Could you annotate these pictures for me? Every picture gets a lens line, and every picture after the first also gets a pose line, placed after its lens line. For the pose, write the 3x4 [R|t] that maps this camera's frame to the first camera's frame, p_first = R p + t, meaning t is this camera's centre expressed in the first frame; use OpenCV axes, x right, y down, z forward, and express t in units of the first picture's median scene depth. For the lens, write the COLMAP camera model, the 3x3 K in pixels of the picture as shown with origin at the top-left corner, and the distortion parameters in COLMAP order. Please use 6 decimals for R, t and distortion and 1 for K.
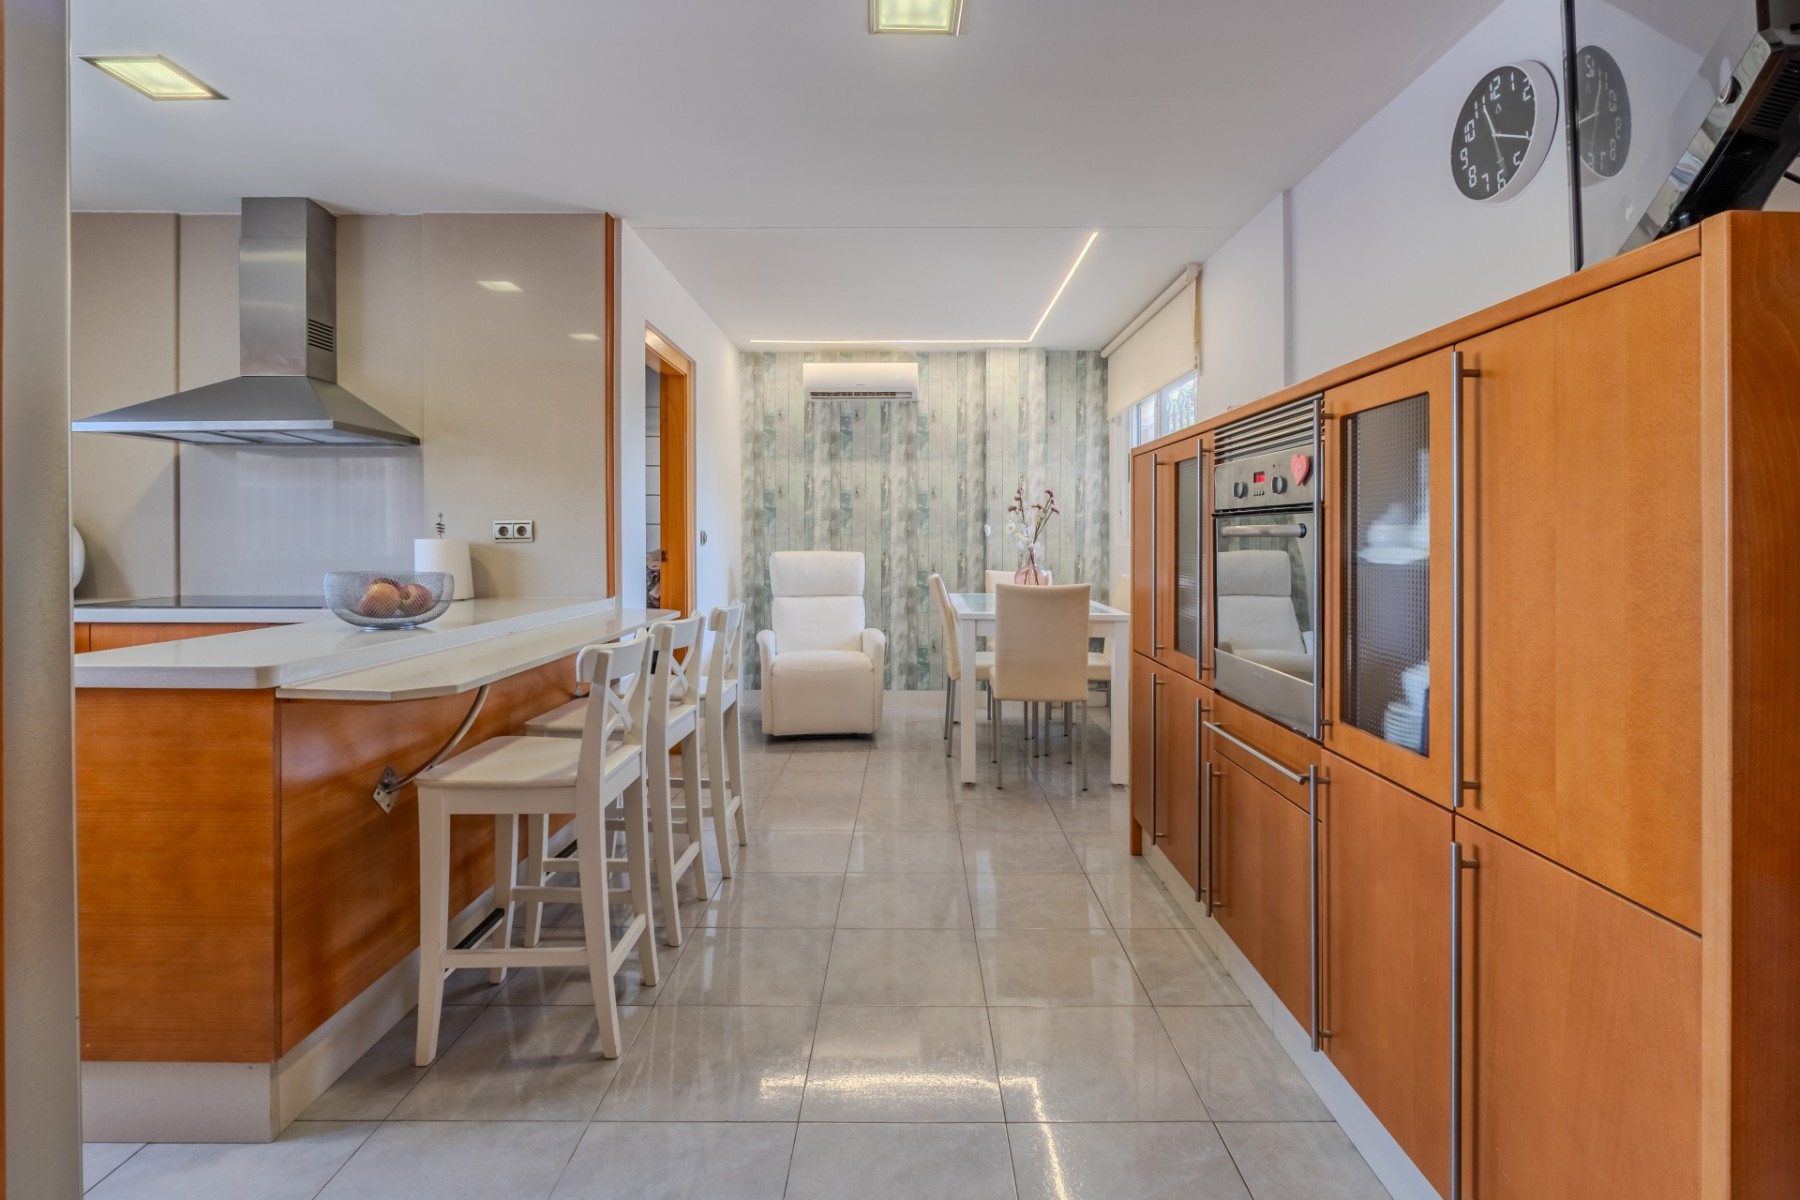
lens RADIAL K [[824.4, 0, 913.9], [0, 824.4, 536.3], [0, 0, 1]] dist [-0.009093, 0.001446]
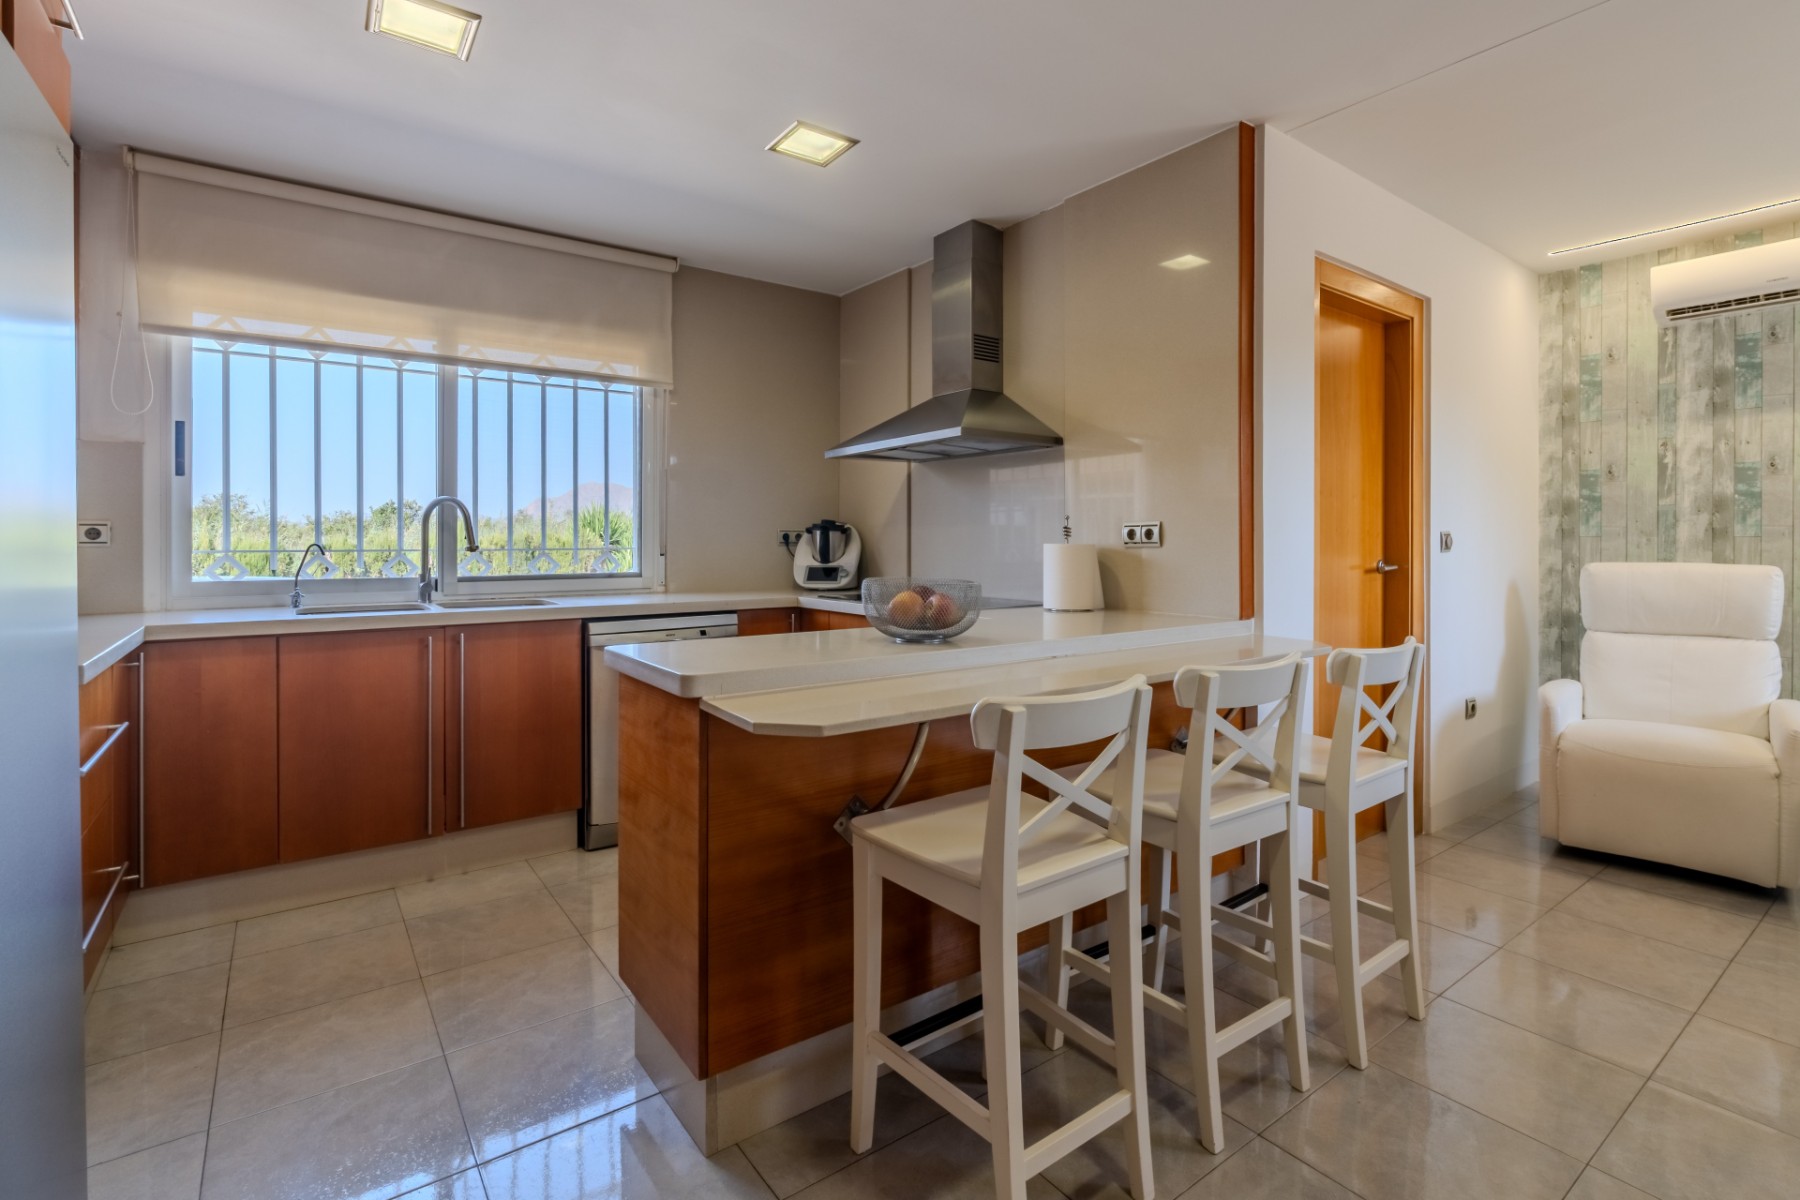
lens RADIAL K [[824.4, 0, 937.1], [0, 824.4, 549.0], [0, 0, 1]] dist [-0.009093, 0.001446]
pose [[0.595830, 0.007205, -0.803078, 0.079996], [0.002355, 0.999940, 0.010719, -0.000831], [0.803107, -0.008278, 0.595777, 0.305245]]
